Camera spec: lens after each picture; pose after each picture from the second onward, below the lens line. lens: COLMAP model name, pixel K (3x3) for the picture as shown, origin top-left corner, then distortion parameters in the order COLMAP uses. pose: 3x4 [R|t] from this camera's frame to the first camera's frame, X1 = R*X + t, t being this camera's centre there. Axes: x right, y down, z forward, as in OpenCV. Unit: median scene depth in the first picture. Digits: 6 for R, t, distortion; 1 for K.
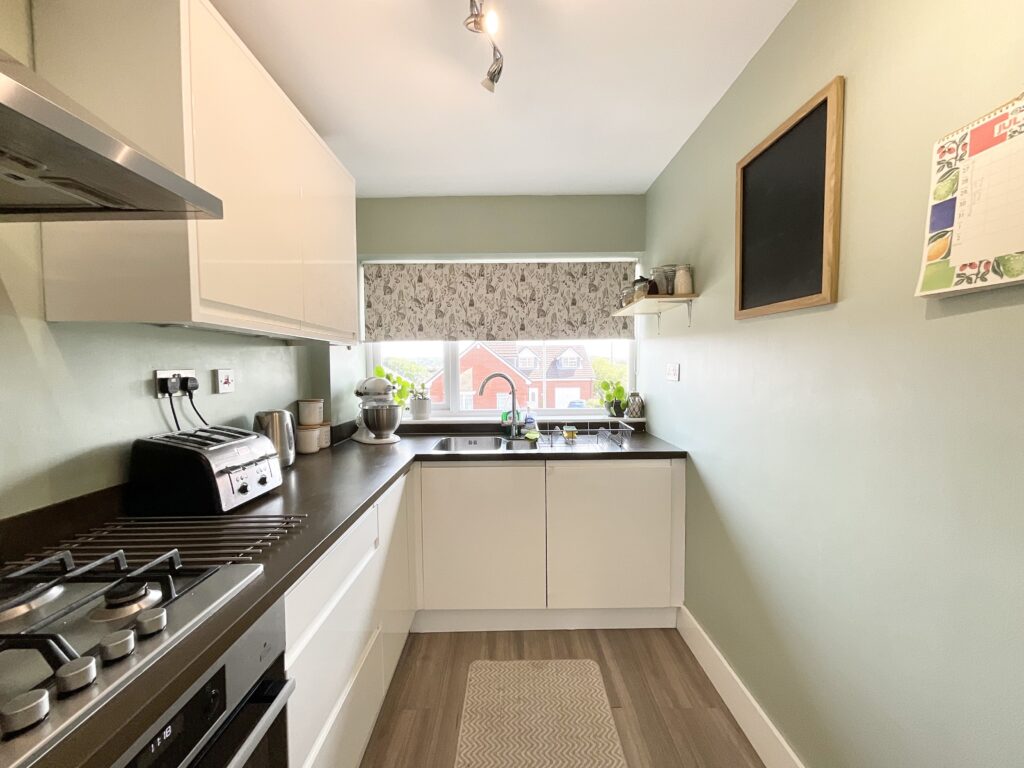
lens RADIAL K [[413.3, 0, 514.3], [0, 413.3, 385.8], [0, 0, 1]] dist [-0.000870, 0.000160]
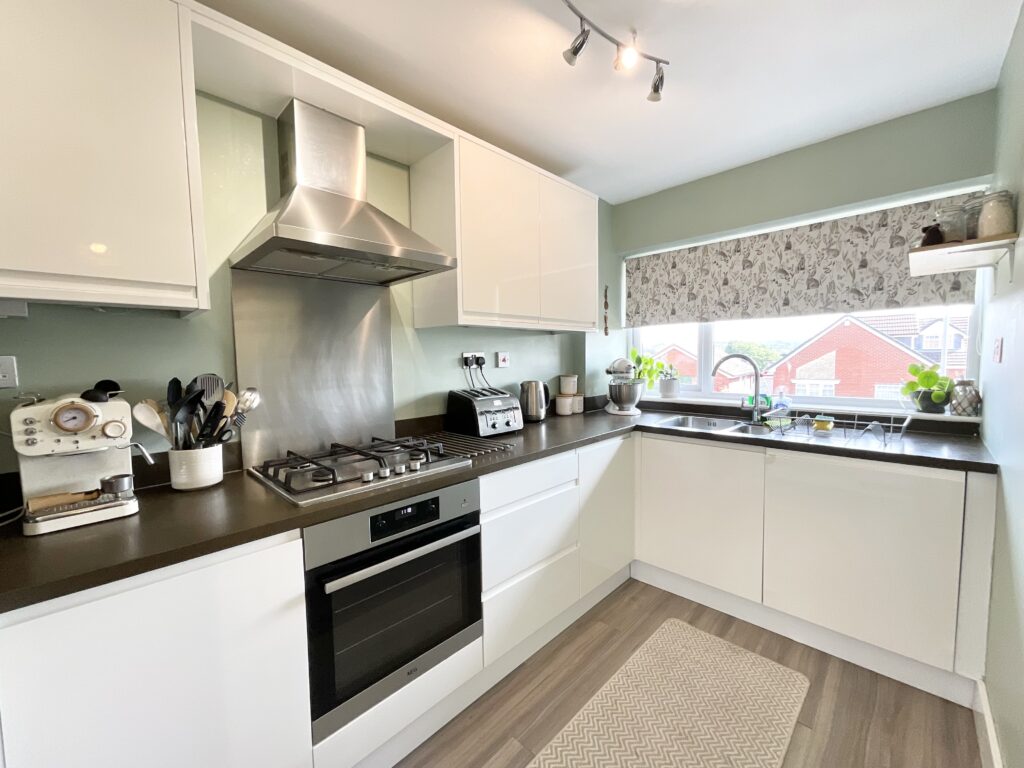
lens RADIAL K [[413.3, 0, 514.3], [0, 413.3, 385.8], [0, 0, 1]] dist [-0.000870, 0.000160]
pose [[0.712434, 0.045808, -0.700242, 0.303821], [-0.019730, 0.998780, 0.045264, 0.011300], [0.701462, -0.018432, 0.712469, -0.053816]]
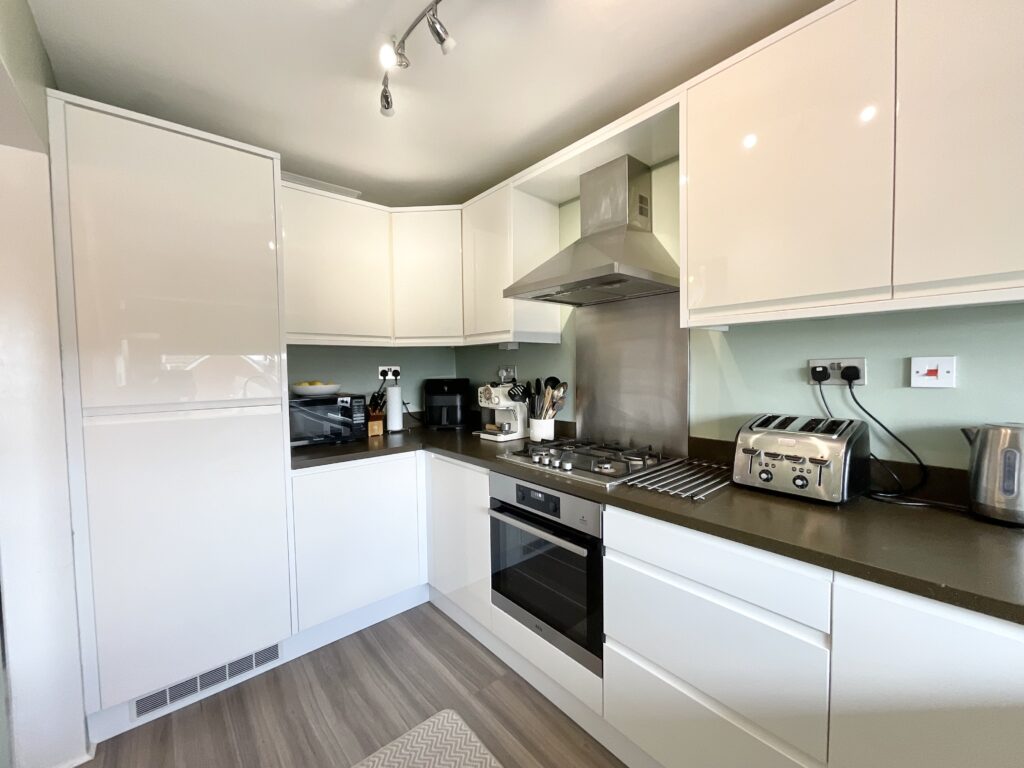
lens RADIAL K [[413.3, 0, 514.3], [0, 413.3, 385.8], [0, 0, 1]] dist [-0.000870, 0.000160]
pose [[-0.760757, 0.049309, -0.647161, 0.280343], [-0.006217, 0.996511, 0.083235, -0.032634], [0.649007, 0.067345, -0.757796, 0.789206]]
